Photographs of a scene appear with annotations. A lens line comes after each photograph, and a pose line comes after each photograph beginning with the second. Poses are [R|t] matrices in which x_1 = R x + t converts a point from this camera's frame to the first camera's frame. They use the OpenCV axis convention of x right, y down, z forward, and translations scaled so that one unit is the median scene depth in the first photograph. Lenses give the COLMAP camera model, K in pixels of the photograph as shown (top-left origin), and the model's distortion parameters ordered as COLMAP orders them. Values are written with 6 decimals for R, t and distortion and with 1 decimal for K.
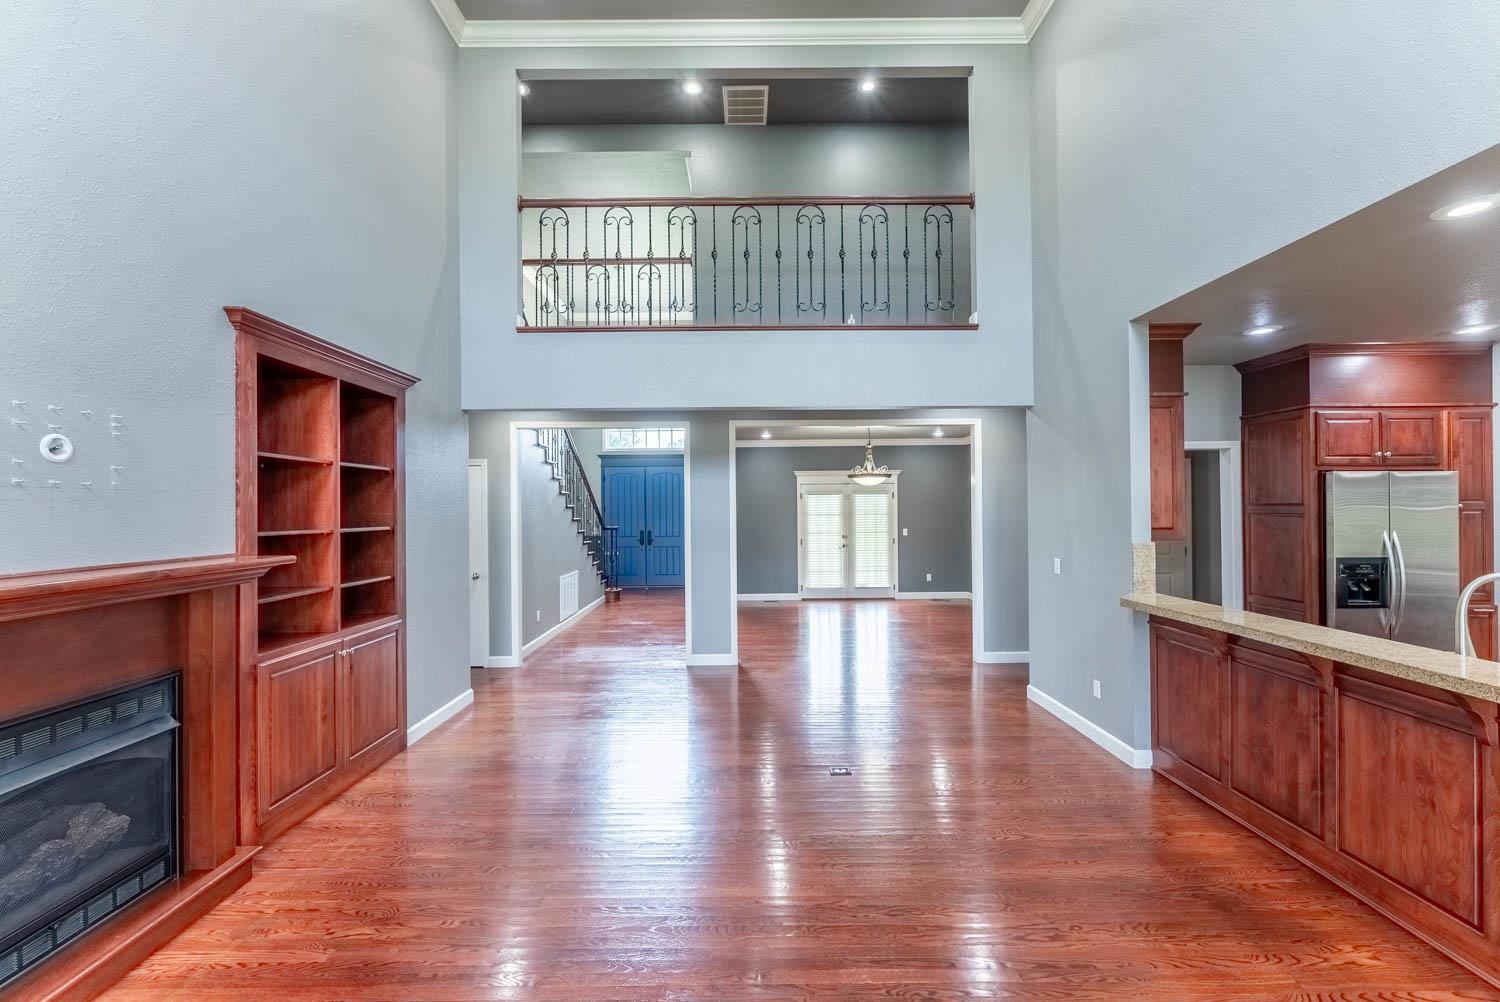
lens RADIAL K [[604.7, 0, 743.1], [0, 604.7, 506.1], [0, 0, 1]] dist [-0.004286, 0.000231]
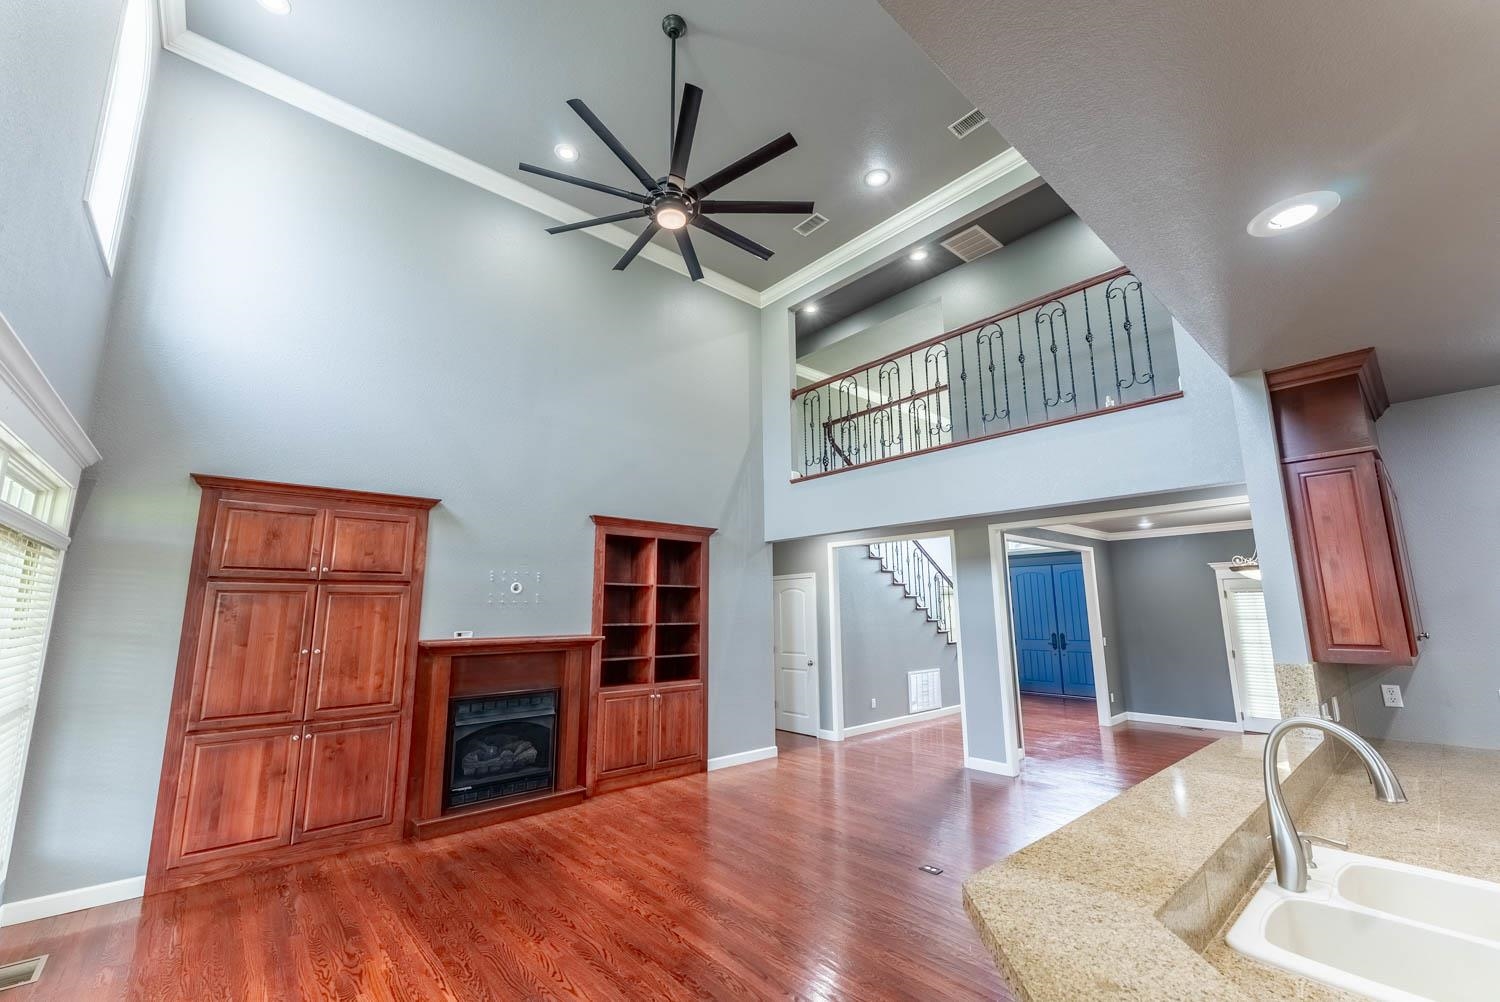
lens RADIAL K [[604.7, 0, 743.3], [0, 604.7, 506.0], [0, 0, 1]] dist [-0.004286, 0.000231]
pose [[0.655963, -0.124914, -0.744385, 0.712202], [0.002933, 0.986625, -0.162979, -0.009539], [0.754787, 0.104725, 0.647556, 0.015786]]
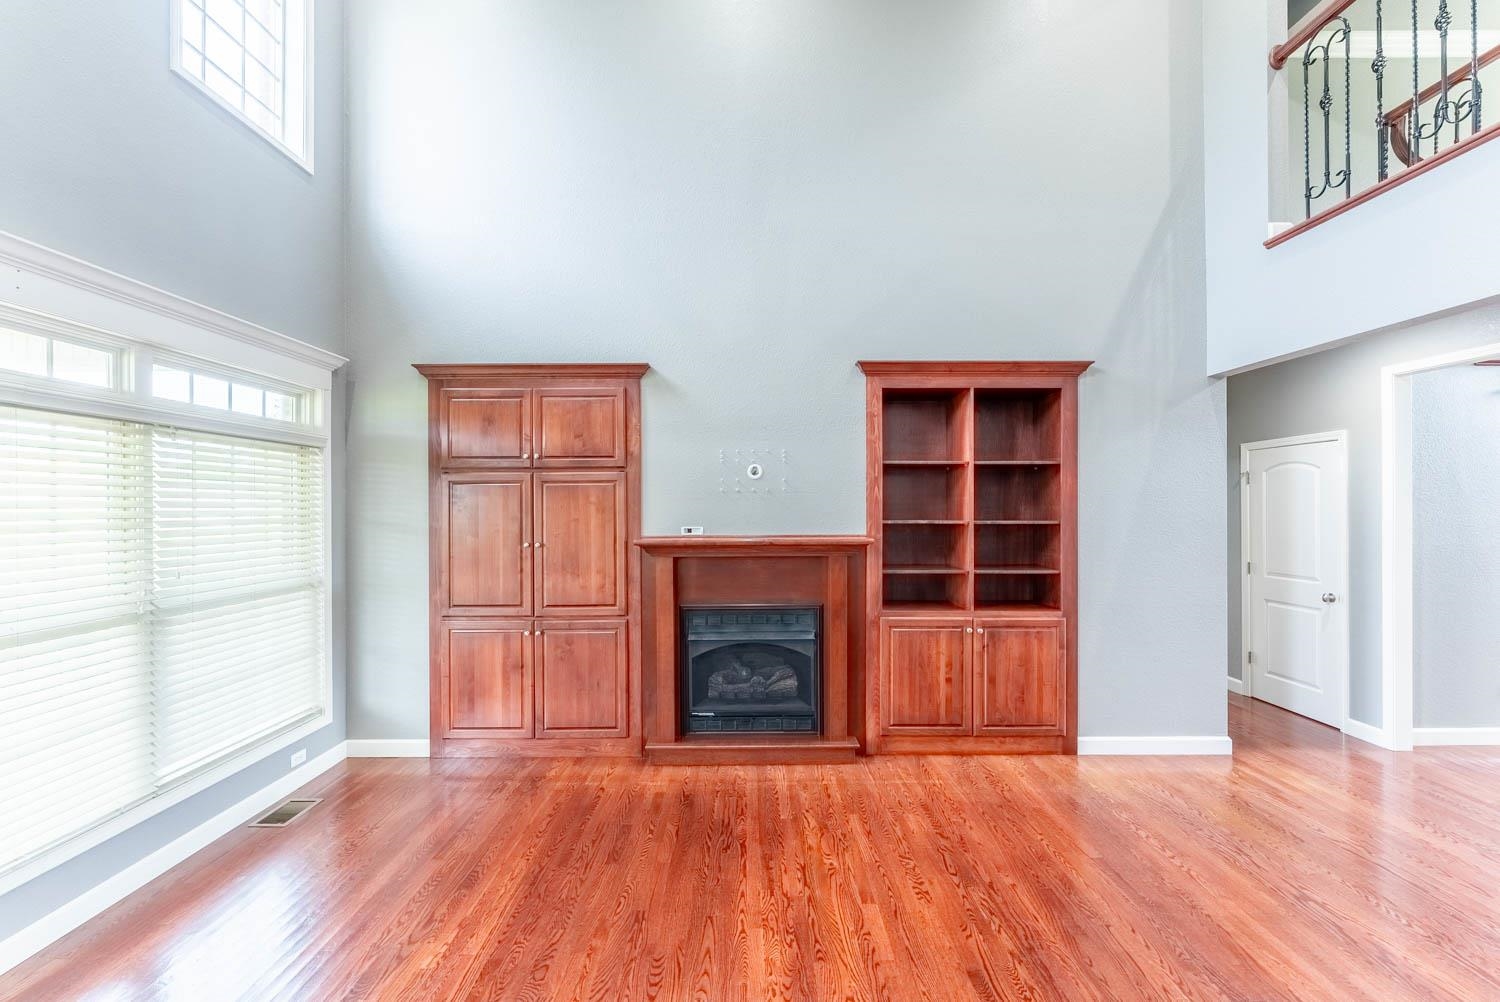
lens RADIAL K [[604.7, 0, 743.2], [0, 604.7, 506.7], [0, 0, 1]] dist [-0.004286, 0.000231]
pose [[-0.000546, 0.006522, -0.999979, 0.386315], [0.006555, 0.999957, 0.006519, 0.001315], [0.999978, -0.006551, -0.000588, 0.477852]]
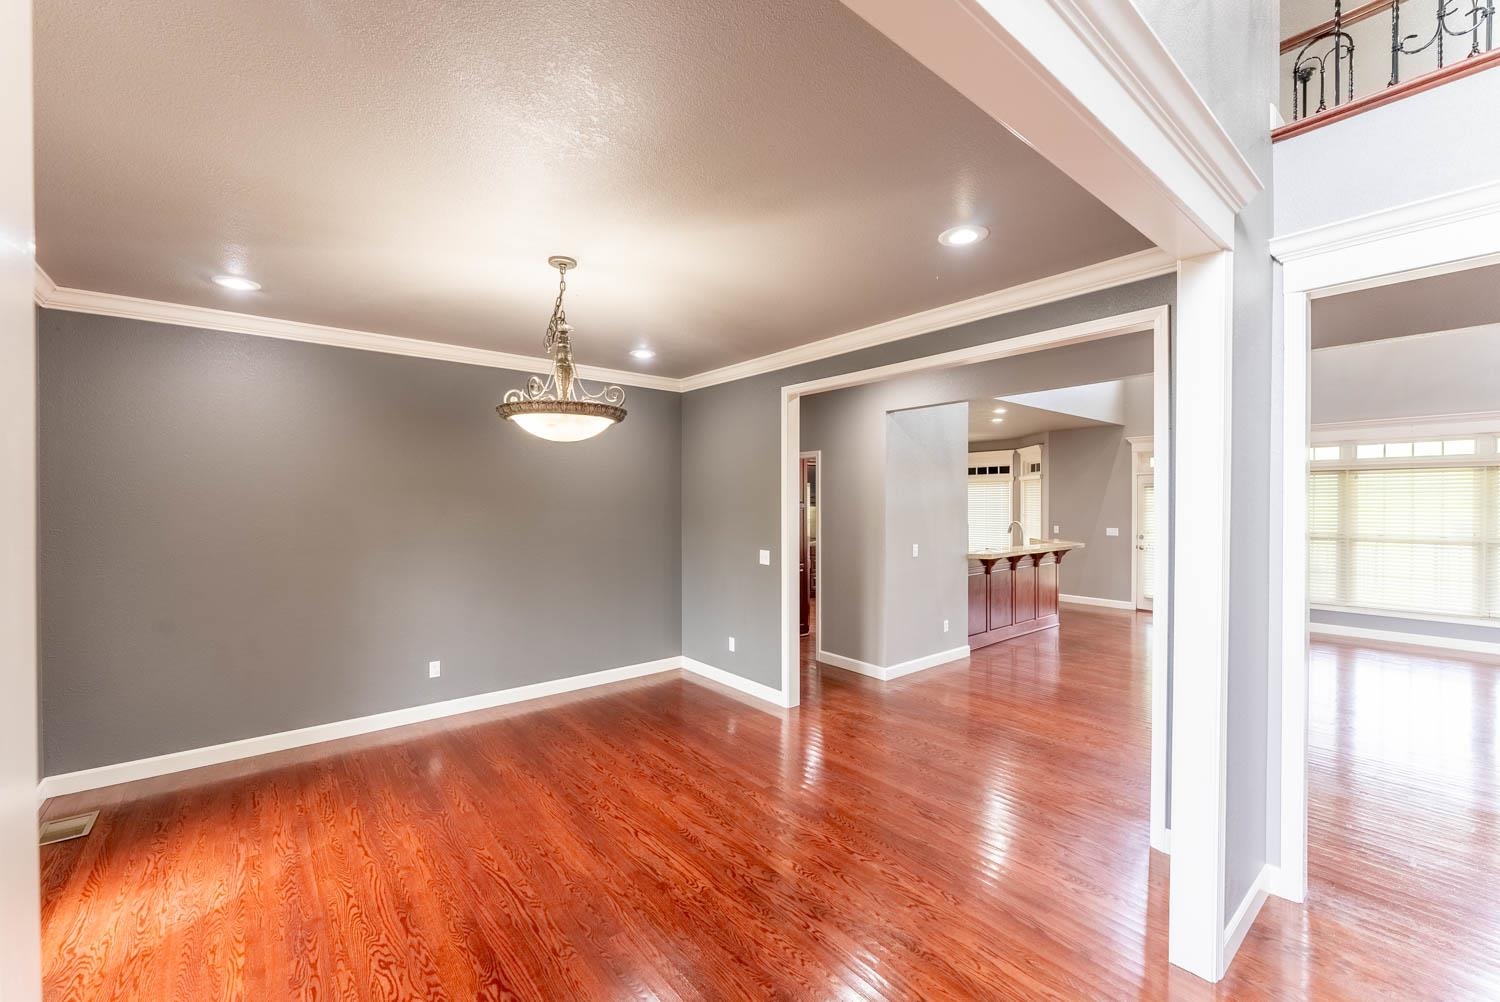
lens RADIAL K [[604.7, 0, 754.0], [0, 604.7, 504.2], [0, 0, 1]] dist [-0.004286, 0.000231]
pose [[-0.639824, 0.005093, 0.768505, -0.244839], [0.002781, 0.999987, -0.004311, 0.011313], [-0.768517, -0.000621, -0.639830, 2.297685]]
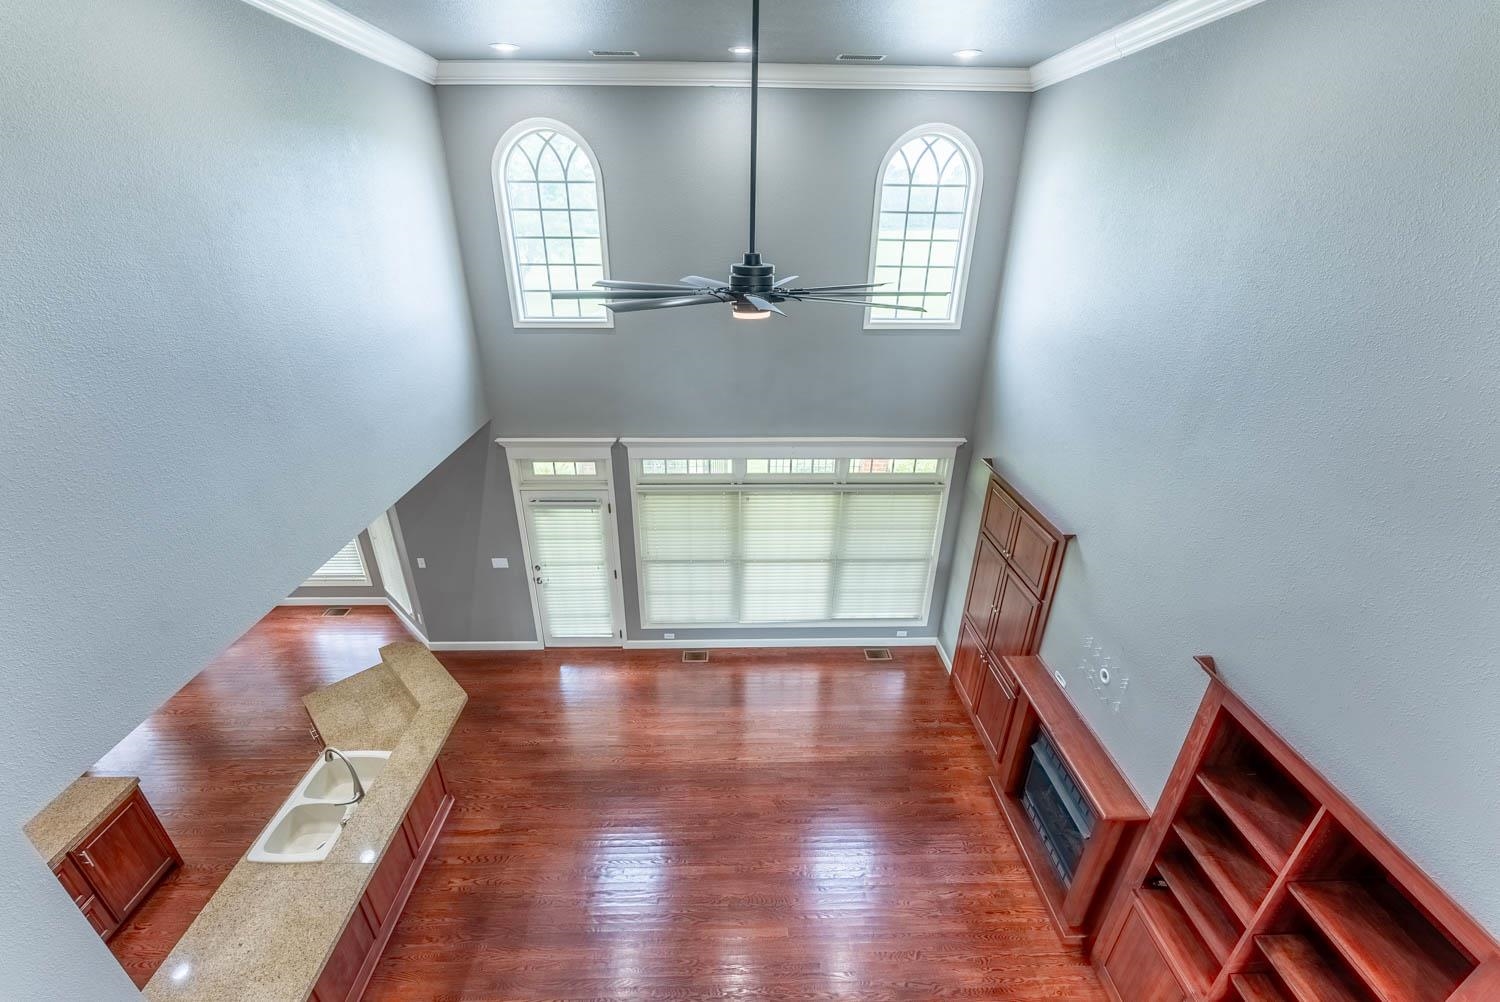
lens RADIAL K [[604.7, 0, 745.5], [0, 604.7, 499.8], [0, 0, 1]] dist [-0.004286, 0.000231]
pose [[-0.999467, 0.011068, -0.030725, 0.030102], [-0.002684, 0.909796, 0.415047, -0.699757], [0.032547, 0.414908, -0.909281, 1.234971]]
